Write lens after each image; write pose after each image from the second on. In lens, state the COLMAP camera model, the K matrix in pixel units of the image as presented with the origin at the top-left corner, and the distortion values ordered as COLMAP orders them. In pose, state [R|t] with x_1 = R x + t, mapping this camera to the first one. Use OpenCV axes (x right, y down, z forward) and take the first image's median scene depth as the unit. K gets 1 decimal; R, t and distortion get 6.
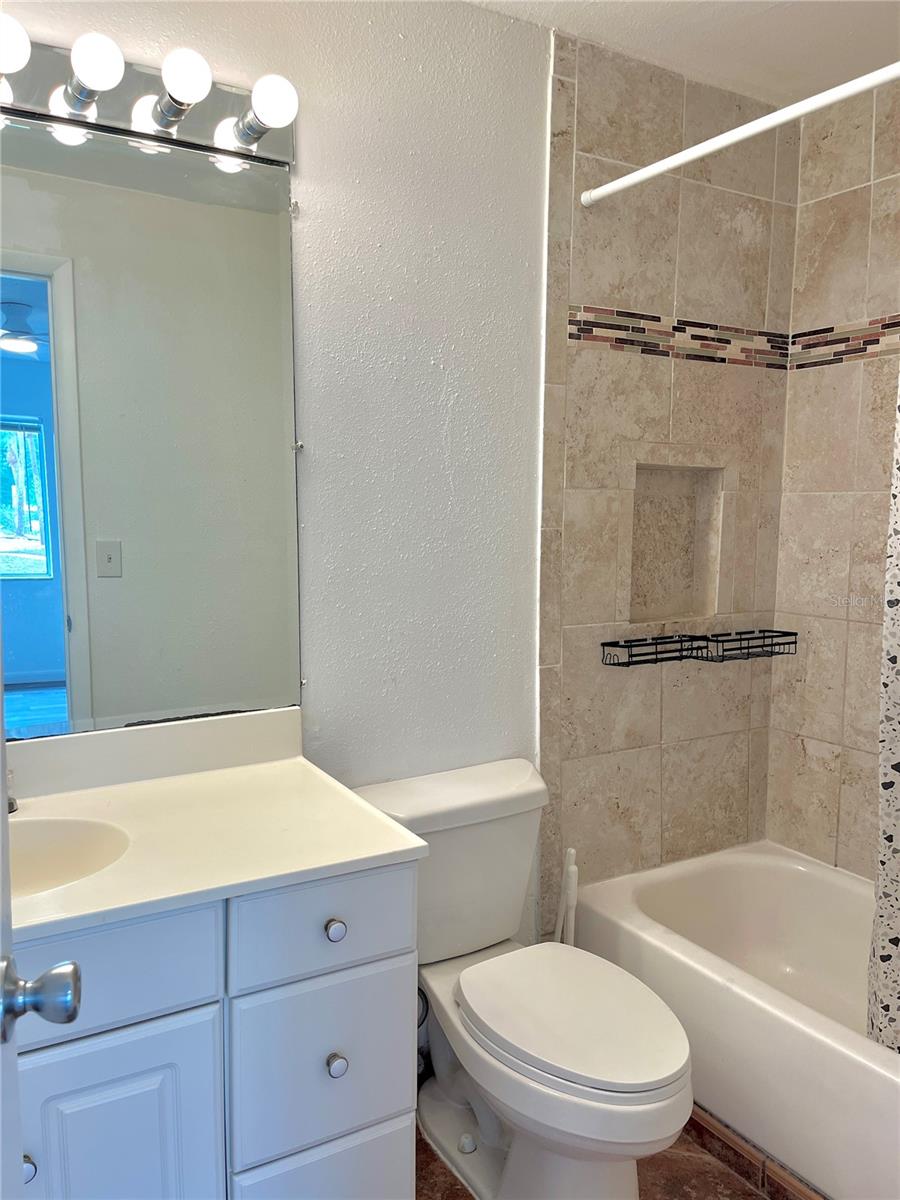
lens RADIAL K [[913.5, 0, 447.6], [0, 913.5, 602.8], [0, 0, 1]] dist [0.044702, -0.038529]
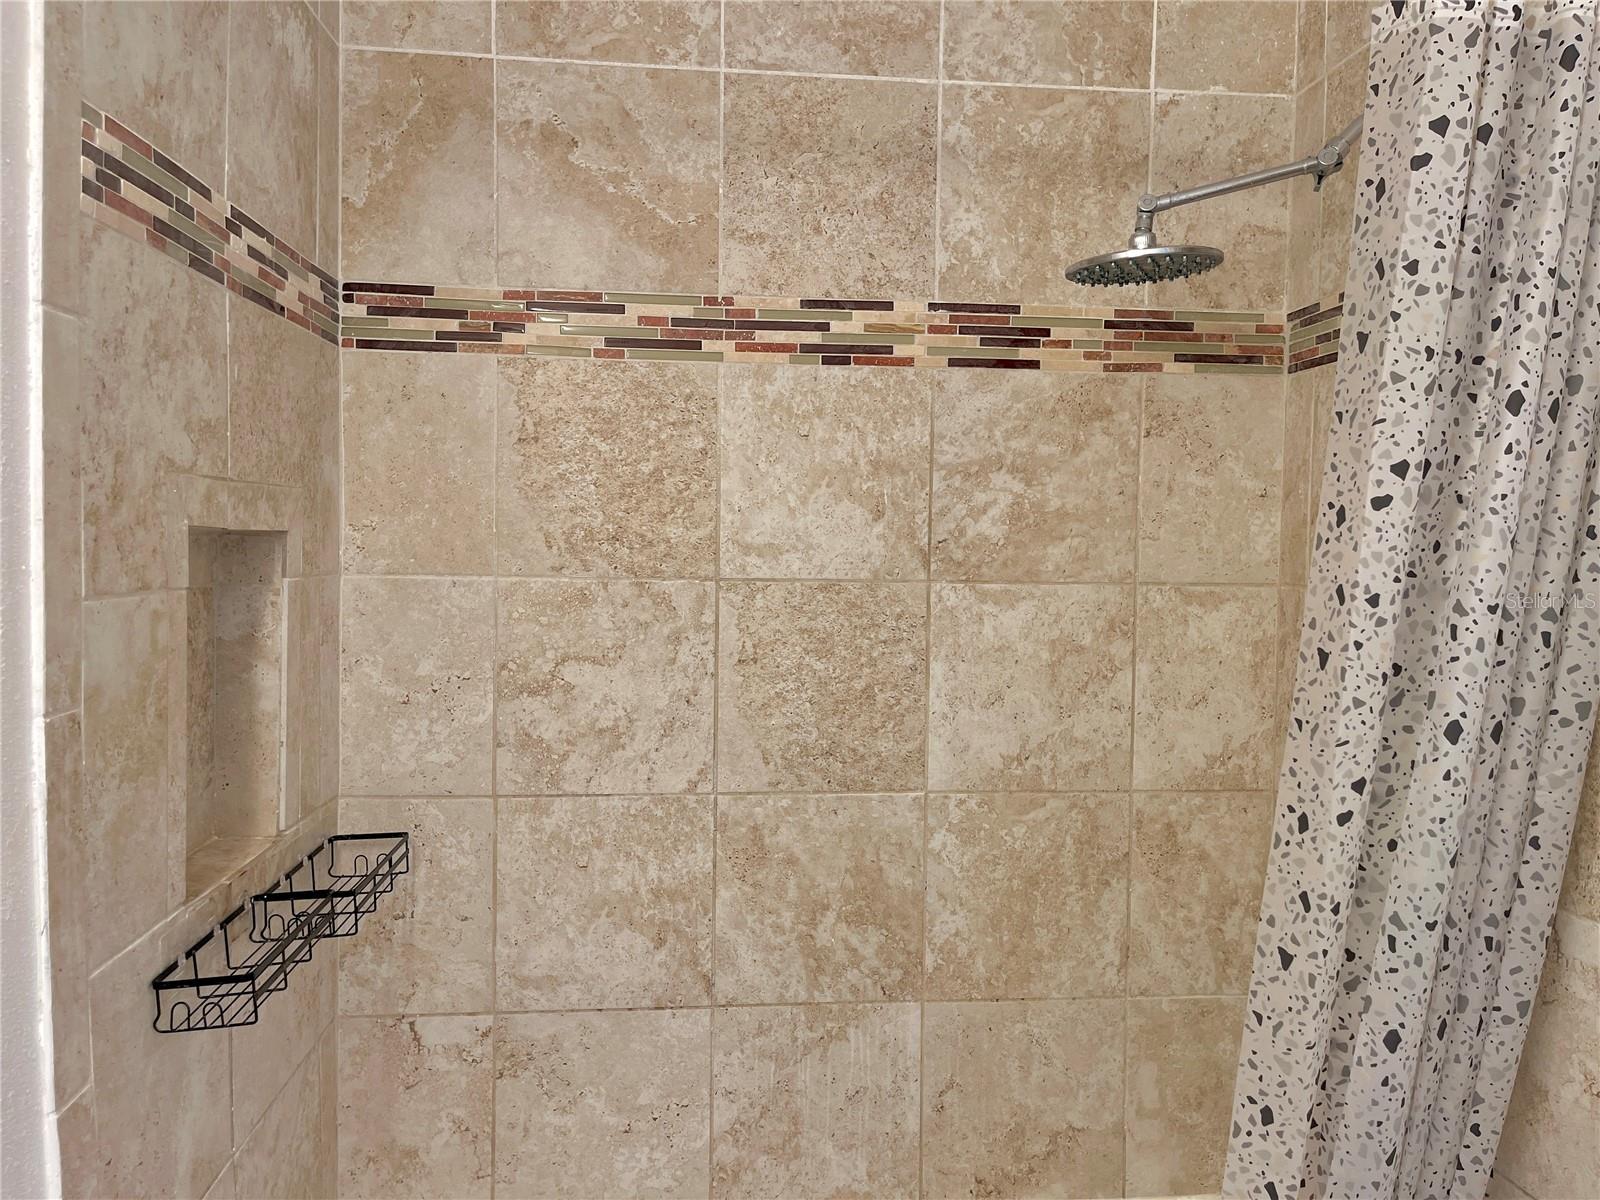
lens RADIAL K [[1218.0, 0, 797.6], [0, 1218.0, 604.1], [0, 0, 1]] dist [0.044702, -0.038529]
pose [[0.428936, -0.047288, 0.902096, -0.174679], [0.078840, 0.996778, 0.014763, -0.098618], [-0.899888, 0.064789, 0.431283, 0.488824]]
